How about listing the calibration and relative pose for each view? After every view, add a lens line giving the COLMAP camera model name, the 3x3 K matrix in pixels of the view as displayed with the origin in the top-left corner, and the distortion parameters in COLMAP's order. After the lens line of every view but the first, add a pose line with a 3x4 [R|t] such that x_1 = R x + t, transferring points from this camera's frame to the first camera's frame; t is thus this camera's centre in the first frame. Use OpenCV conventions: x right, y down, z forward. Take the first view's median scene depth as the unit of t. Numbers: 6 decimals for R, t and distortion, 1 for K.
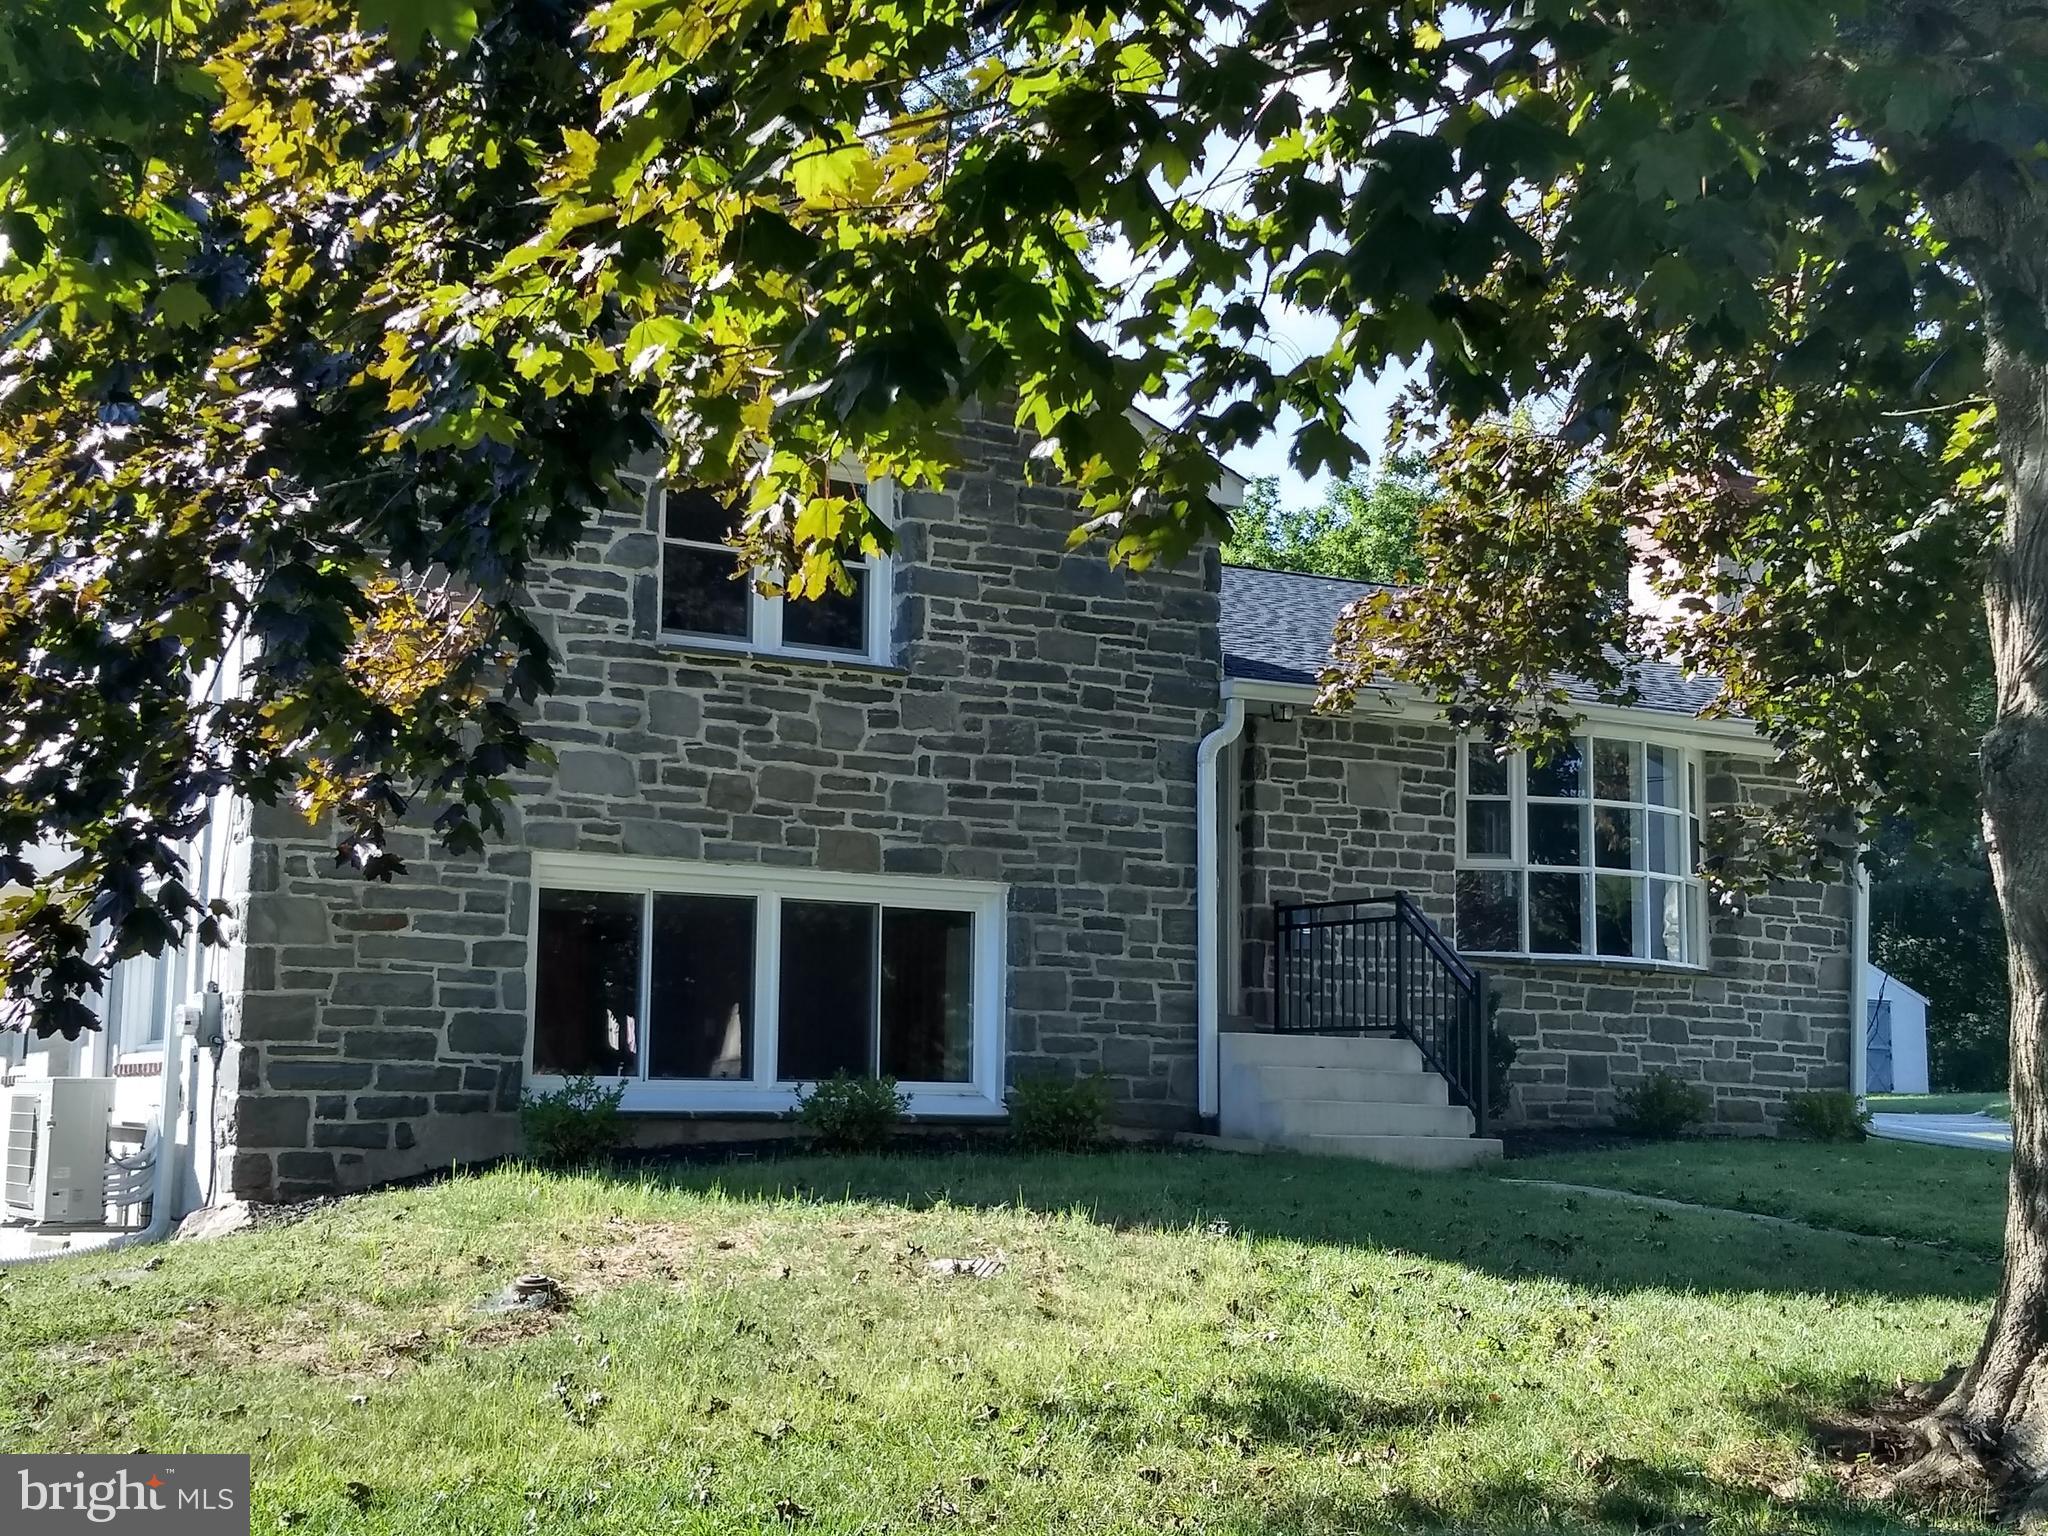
lens RADIAL K [[2818.5, 0, 1017.8], [0, 2818.5, 770.9], [0, 0, 1]] dist [0.277218, -0.478250]
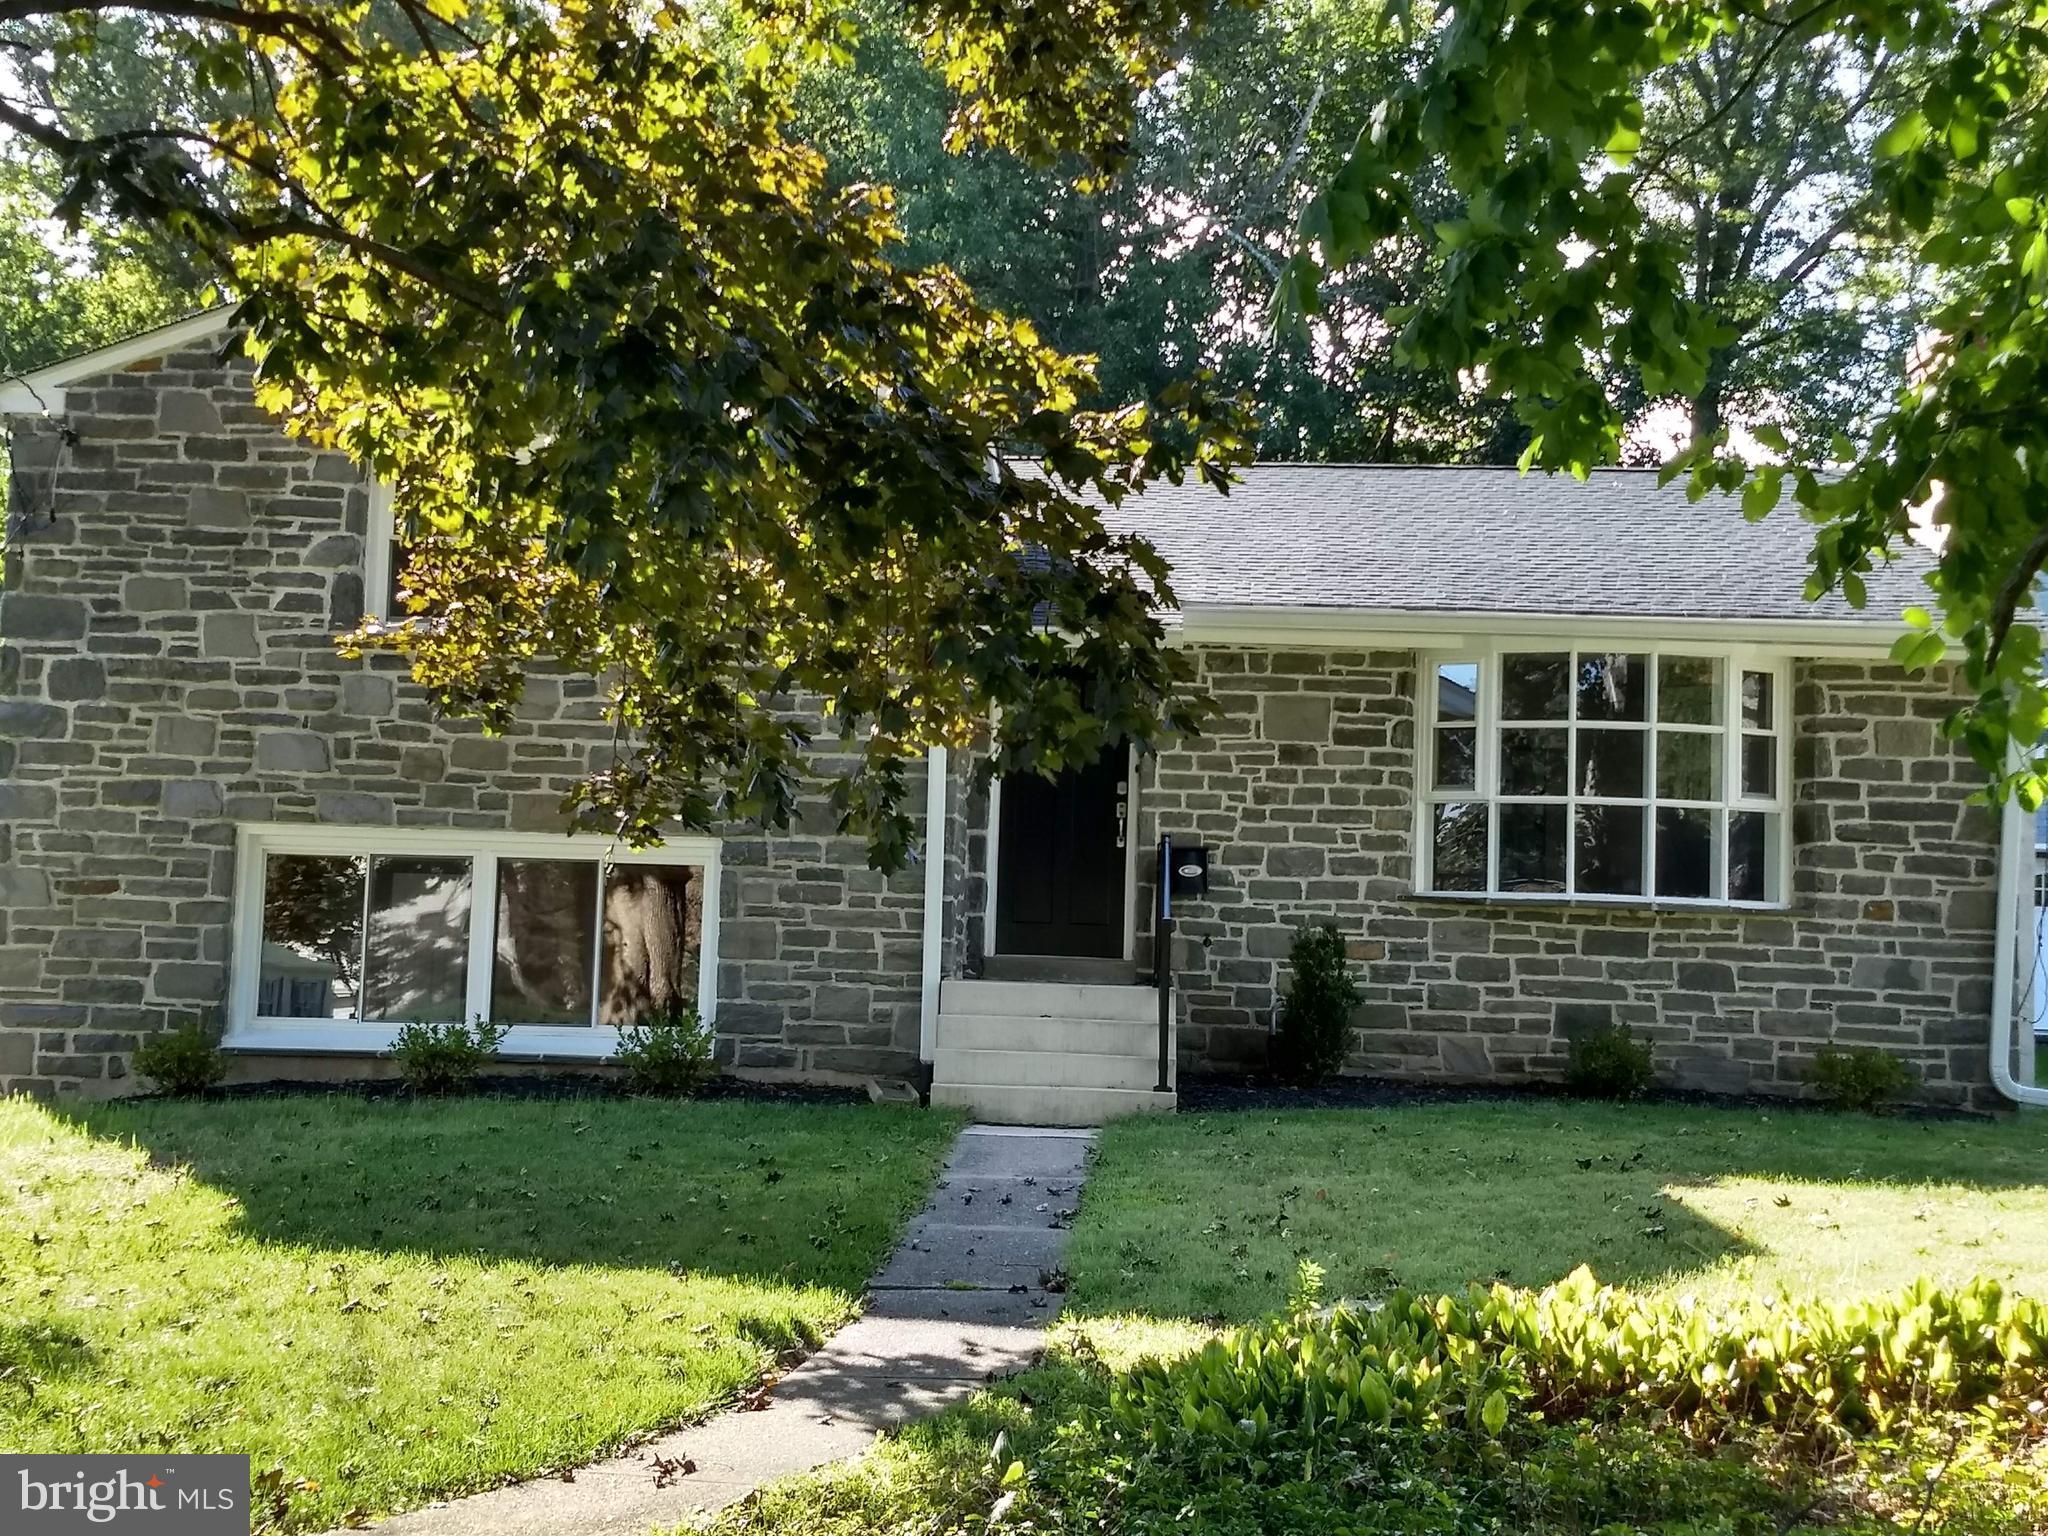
lens RADIAL K [[2934.2, 0, 1024.0], [0, 2934.2, 768.0], [0, 0, 1]] dist [0.280082, -0.454115]
pose [[0.843865, -0.029034, -0.535770, 0.692939], [0.047193, 0.998681, 0.020212, -0.002968], [0.534476, -0.042341, 0.844122, 0.142906]]
